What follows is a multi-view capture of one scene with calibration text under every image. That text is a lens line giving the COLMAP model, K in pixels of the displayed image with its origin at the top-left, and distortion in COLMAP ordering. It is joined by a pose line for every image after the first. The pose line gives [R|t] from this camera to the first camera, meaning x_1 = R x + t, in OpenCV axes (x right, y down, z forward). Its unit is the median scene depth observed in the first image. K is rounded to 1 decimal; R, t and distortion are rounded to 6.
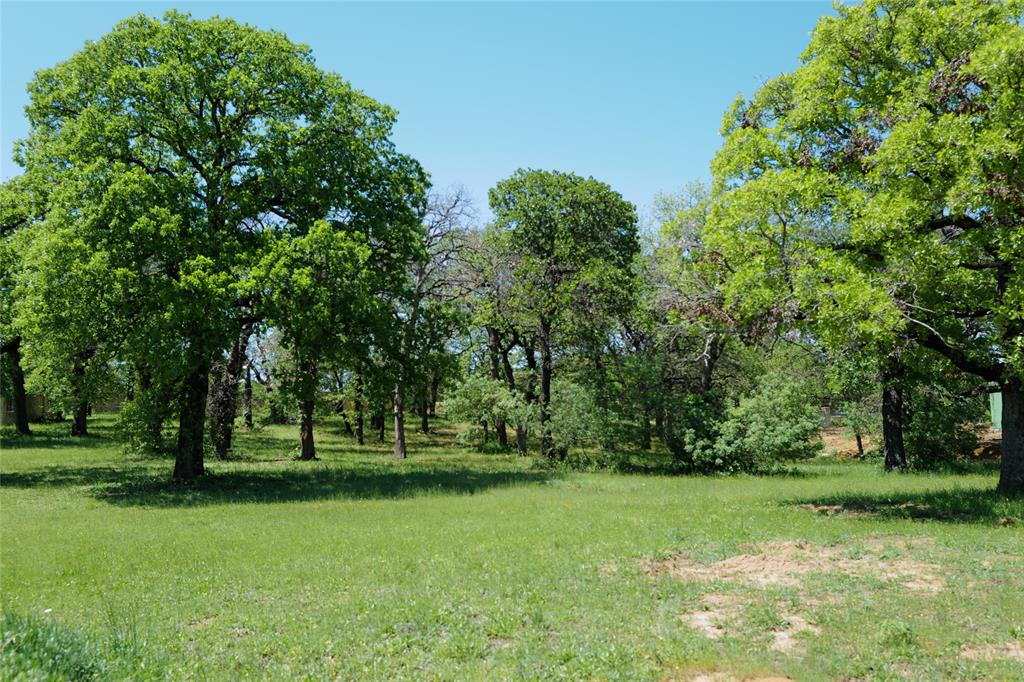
lens RADIAL K [[775.8, 0, 542.8], [0, 775.8, 343.8], [0, 0, 1]] dist [-0.010221, -0.001042]
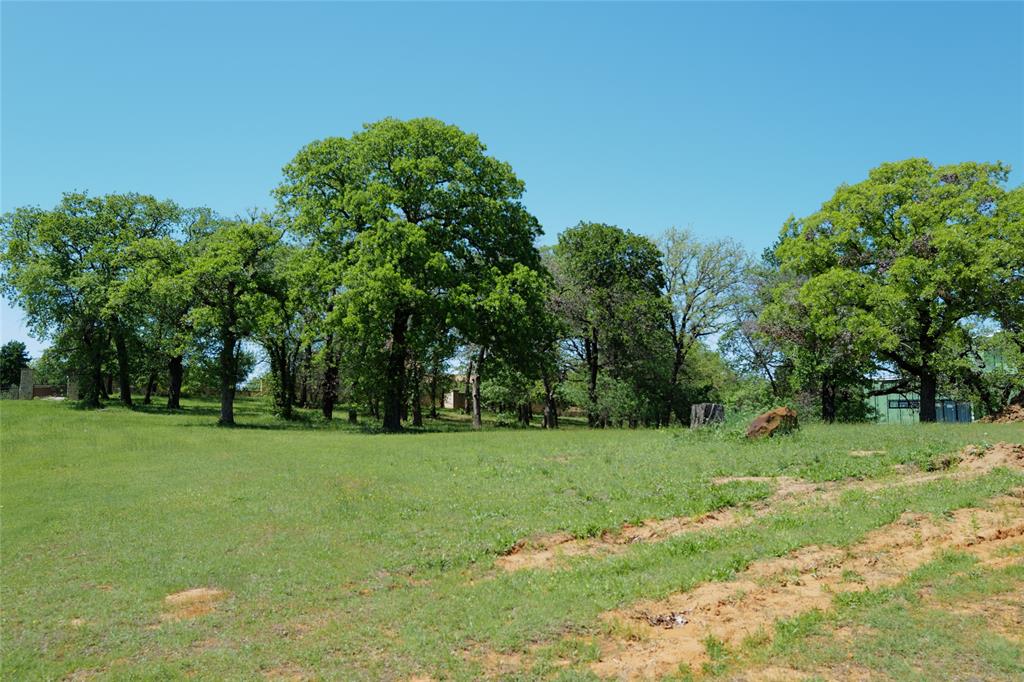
lens RADIAL K [[775.8, 0, 542.8], [0, 775.8, 343.8], [0, 0, 1]] dist [-0.010221, -0.001042]
pose [[0.987973, 0.039009, 0.149623, -0.330822], [-0.037947, 0.999230, -0.009945, 0.012673], [-0.149895, 0.004148, 0.988693, -0.401288]]
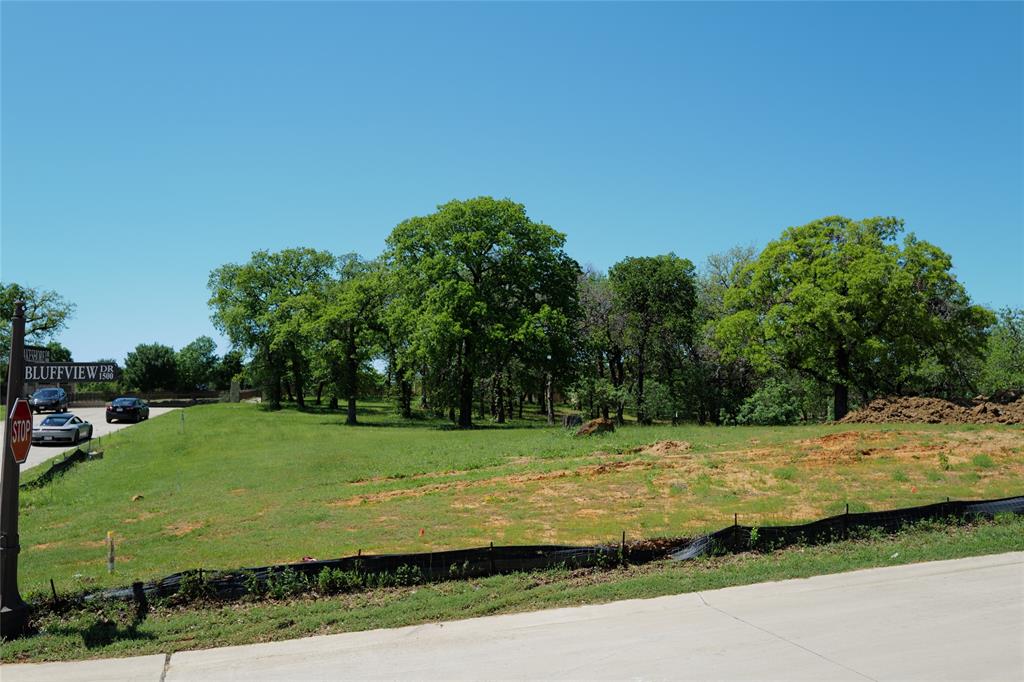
lens RADIAL K [[775.8, 0, 542.8], [0, 775.8, 343.8], [0, 0, 1]] dist [-0.010221, -0.001042]
pose [[0.996944, 0.013522, -0.076944, -0.088749], [-0.012953, 0.999885, 0.007890, -0.047985], [0.077042, -0.006869, 0.997004, -0.802260]]
